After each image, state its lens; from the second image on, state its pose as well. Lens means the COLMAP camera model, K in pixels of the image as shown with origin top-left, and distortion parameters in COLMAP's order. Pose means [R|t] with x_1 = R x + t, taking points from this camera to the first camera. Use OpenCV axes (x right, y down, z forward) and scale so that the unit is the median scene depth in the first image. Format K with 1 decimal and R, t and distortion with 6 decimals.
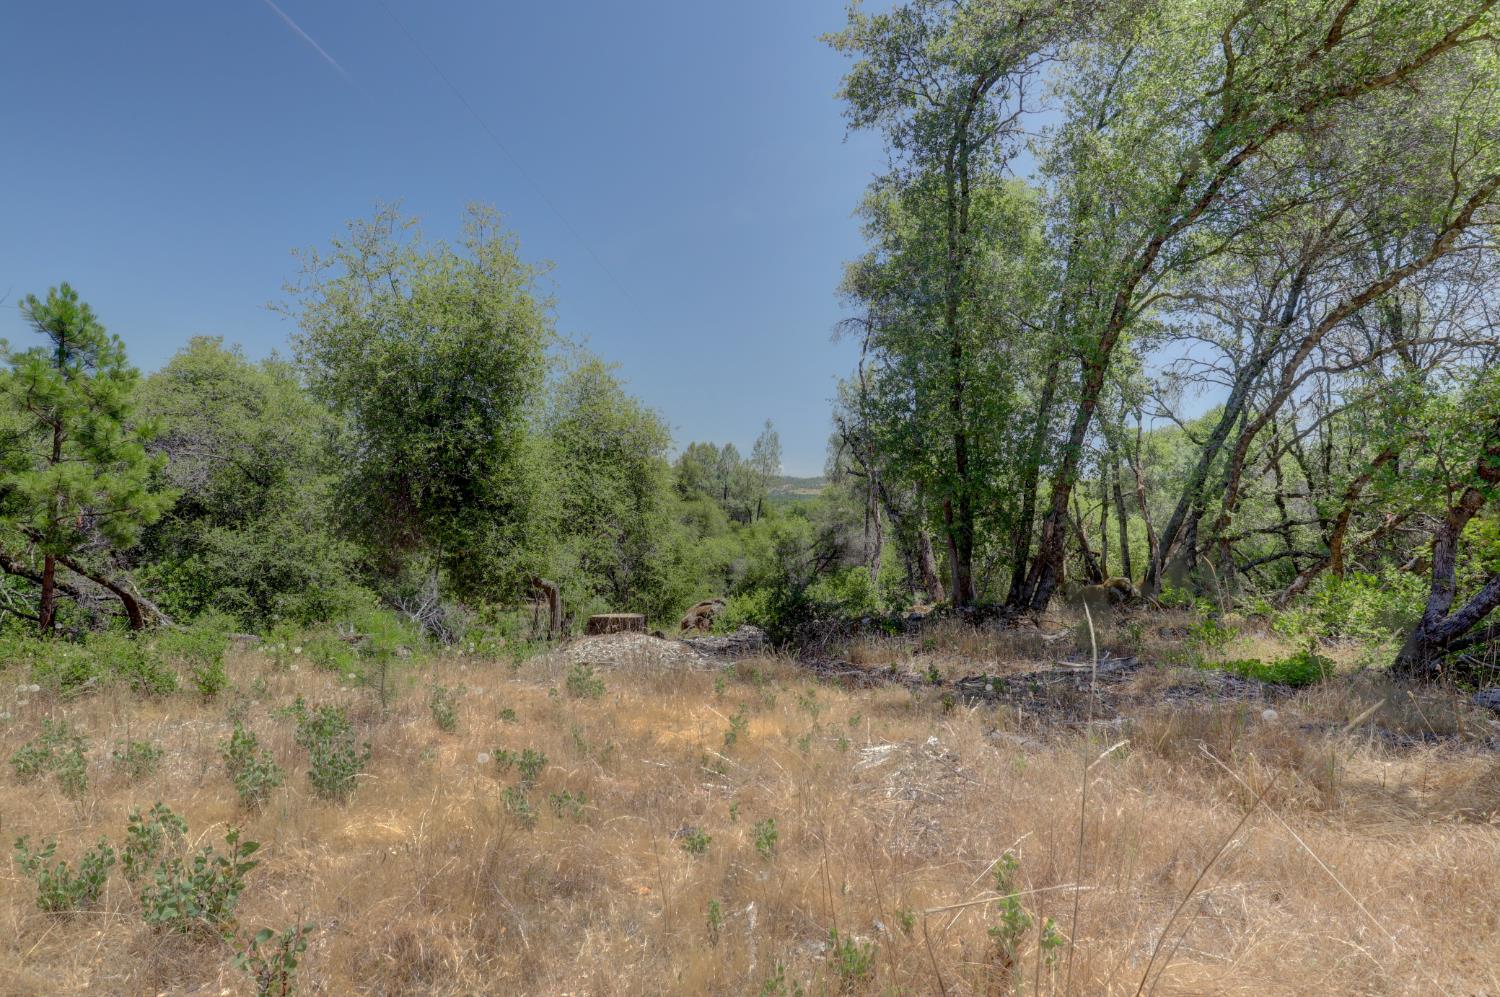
lens RADIAL K [[688.7, 0, 749.9], [0, 688.7, 503.5], [0, 0, 1]] dist [-0.036408, 0.007062]
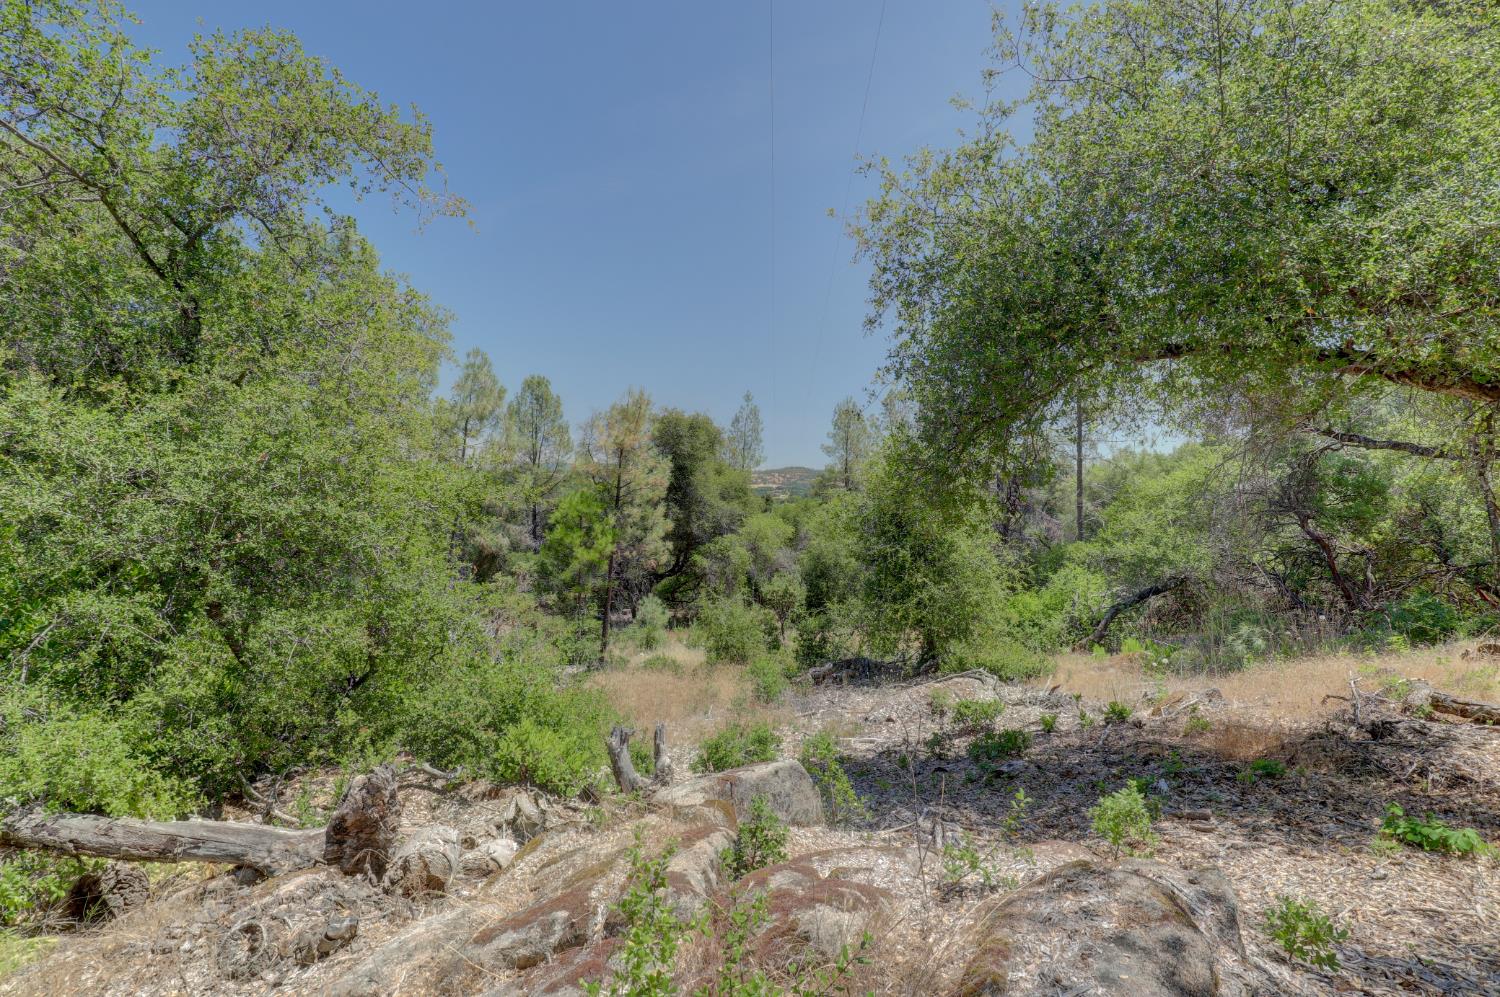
lens RADIAL K [[688.7, 0, 750.4], [0, 688.7, 499.6], [0, 0, 1]] dist [-0.036408, 0.007062]
pose [[0.988692, -0.004603, 0.149887, -0.190649], [0.004709, 0.999989, -0.000353, 0.030441], [-0.149884, 0.001054, 0.988703, 0.241666]]
